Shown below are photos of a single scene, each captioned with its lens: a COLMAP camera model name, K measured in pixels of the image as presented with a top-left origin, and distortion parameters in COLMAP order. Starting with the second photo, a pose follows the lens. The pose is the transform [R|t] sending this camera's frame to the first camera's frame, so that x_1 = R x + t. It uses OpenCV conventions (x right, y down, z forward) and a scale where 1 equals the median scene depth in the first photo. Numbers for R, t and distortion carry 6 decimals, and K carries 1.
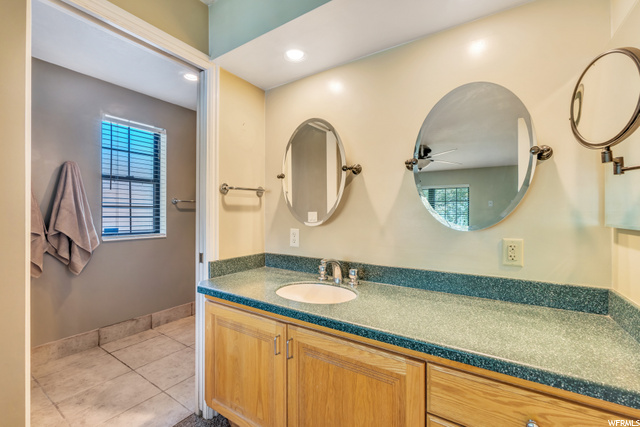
lens RADIAL K [[277.9, 0, 320.5], [0, 277.9, 216.0], [0, 0, 1]] dist [-0.001099, -0.000767]
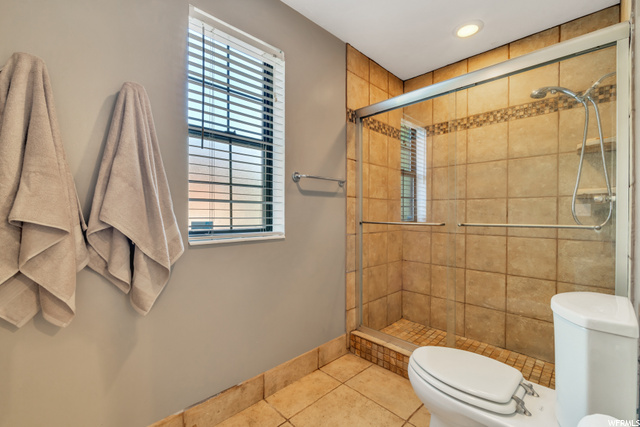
lens RADIAL K [[276.1, 0, 320.4], [0, 276.1, 214.8], [0, 0, 1]] dist [-0.005057, 0.000109]
pose [[0.978447, -0.000360, -0.206500, -0.412033], [0.000005, 0.999999, -0.001721, 0.032499], [0.206500, 0.001683, 0.978445, 0.512437]]
